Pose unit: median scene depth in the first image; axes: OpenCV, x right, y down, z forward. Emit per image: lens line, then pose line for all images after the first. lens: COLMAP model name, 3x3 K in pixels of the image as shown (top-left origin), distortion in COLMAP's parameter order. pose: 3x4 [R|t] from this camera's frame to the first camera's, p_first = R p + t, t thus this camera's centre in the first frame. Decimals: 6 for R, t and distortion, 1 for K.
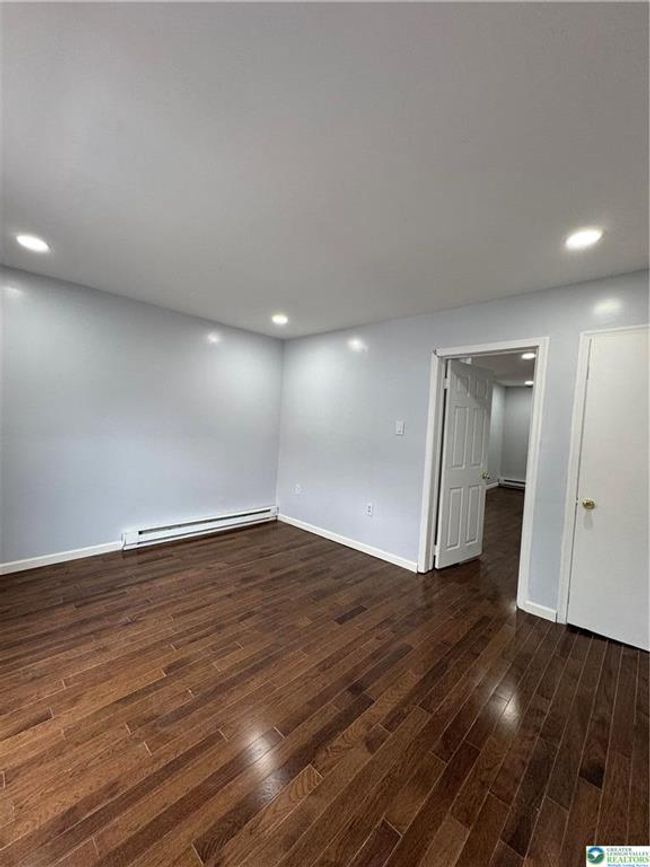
lens RADIAL K [[344.6, 0, 326.0], [0, 344.6, 435.6], [0, 0, 1]] dist [-0.000327, 0.000289]
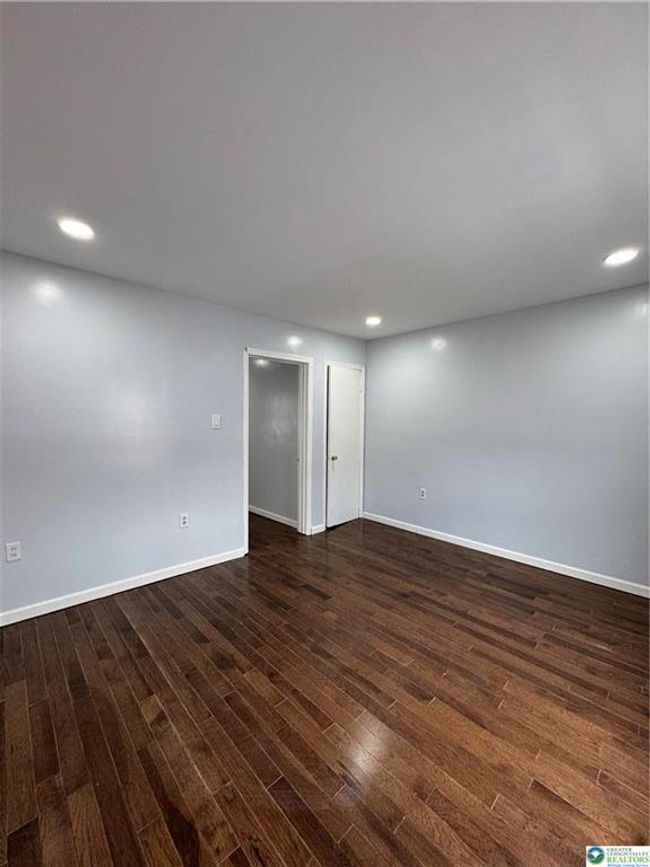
lens RADIAL K [[344.6, 0, 326.0], [0, 344.6, 435.6], [0, 0, 1]] dist [-0.000327, 0.000289]
pose [[0.052202, -0.099164, 0.993701, -1.040088], [0.032747, 0.994692, 0.097543, -0.095499], [-0.998099, 0.027449, 0.055173, 0.942896]]
